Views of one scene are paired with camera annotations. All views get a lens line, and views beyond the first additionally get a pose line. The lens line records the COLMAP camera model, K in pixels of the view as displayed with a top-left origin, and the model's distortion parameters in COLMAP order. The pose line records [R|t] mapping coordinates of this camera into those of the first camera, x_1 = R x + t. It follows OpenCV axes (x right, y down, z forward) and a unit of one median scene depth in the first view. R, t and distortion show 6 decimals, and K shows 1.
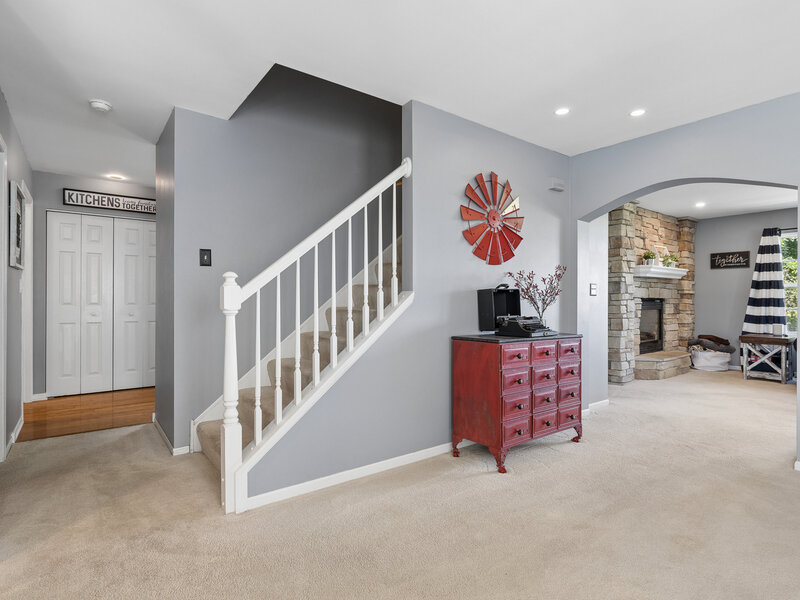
lens RADIAL K [[428.1, 0, 400.0], [0, 428.1, 300.0], [0, 0, 1]] dist [-0.002333, -0.000520]
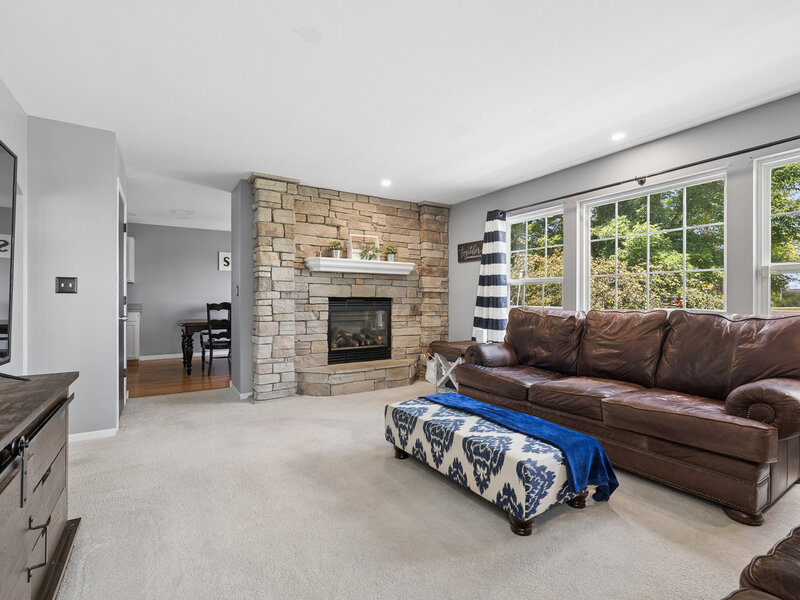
lens RADIAL K [[377.8, 0, 400.0], [0, 377.8, 300.0], [0, 0, 1]] dist [-0.001192, -0.000262]
pose [[0.995635, -0.001452, -0.093324, 0.740527], [0.001218, 0.999996, -0.002565, 0.003104], [0.093327, 0.002440, 0.995633, 0.263838]]
